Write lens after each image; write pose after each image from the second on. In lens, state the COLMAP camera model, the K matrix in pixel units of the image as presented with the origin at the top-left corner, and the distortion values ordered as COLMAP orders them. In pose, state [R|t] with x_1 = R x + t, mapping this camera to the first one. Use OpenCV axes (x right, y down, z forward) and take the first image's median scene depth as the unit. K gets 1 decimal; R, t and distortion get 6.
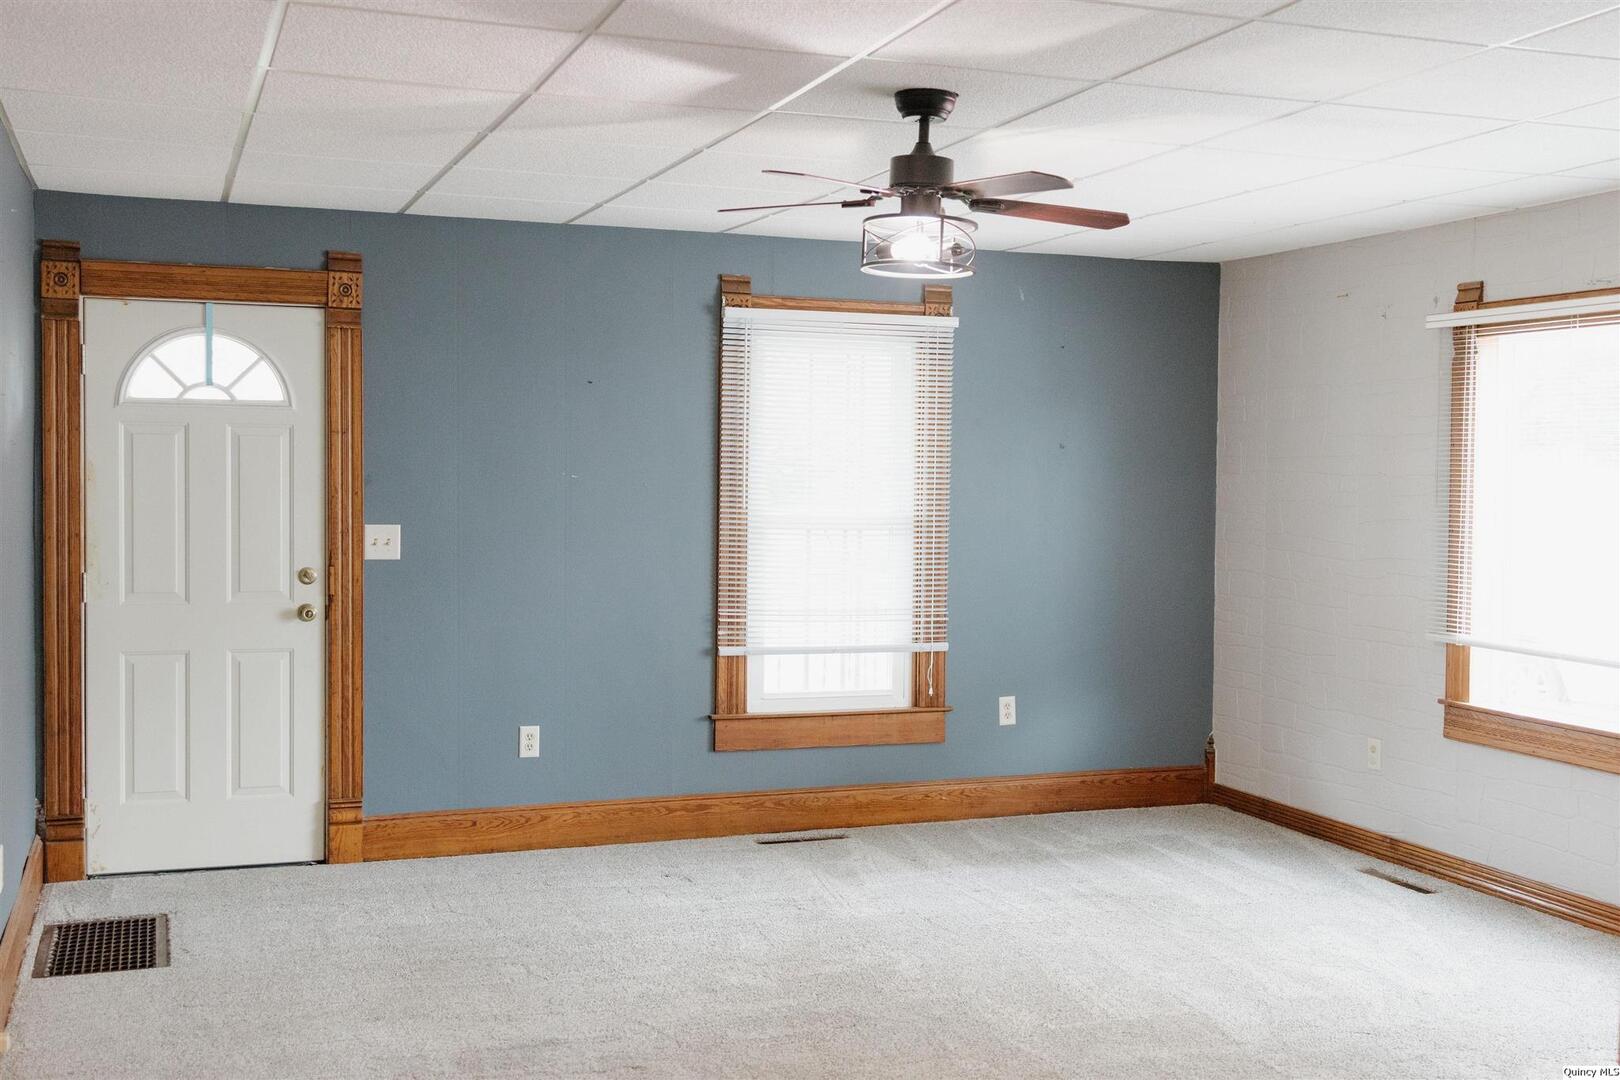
lens RADIAL K [[1778.4, 0, 814.5], [0, 1778.4, 545.4], [0, 0, 1]] dist [0.021643, -0.018024]
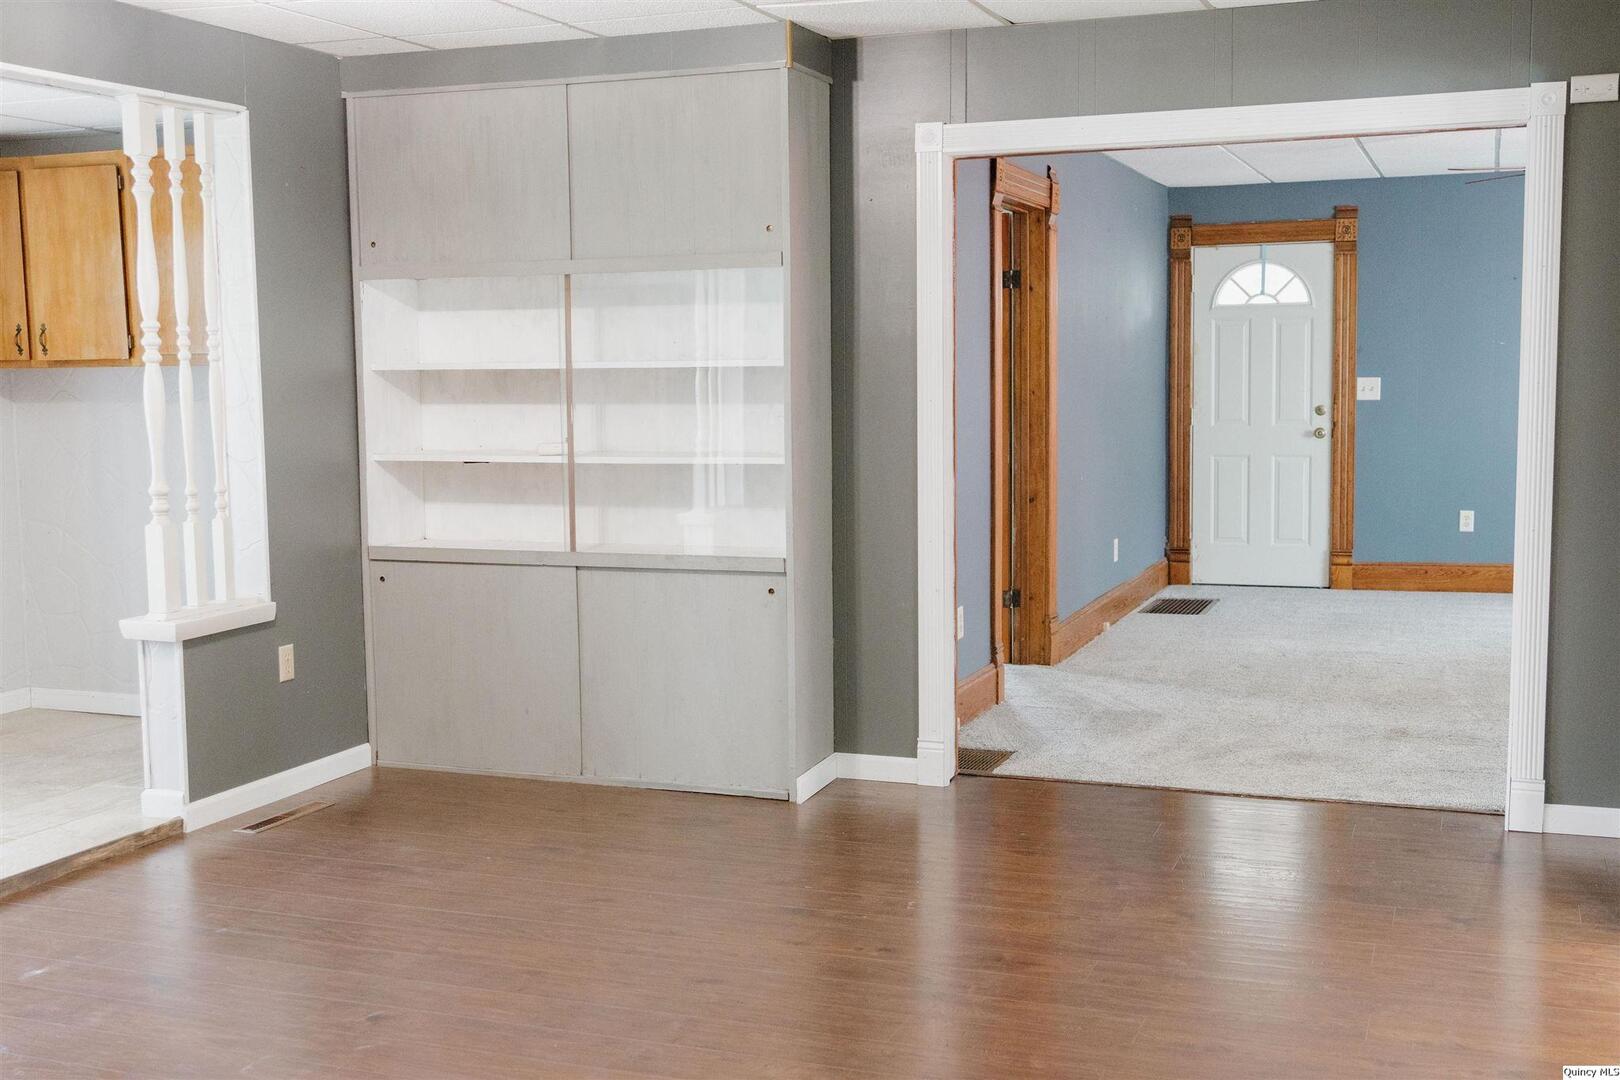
lens RADIAL K [[1778.4, 0, 814.5], [0, 1778.4, 545.4], [0, 0, 1]] dist [0.021643, -0.018024]
pose [[0.751455, 0.043663, -0.658338, 0.440516], [-0.002692, 0.998002, 0.063117, 0.038930], [0.659779, -0.045658, 0.750071, -0.521703]]
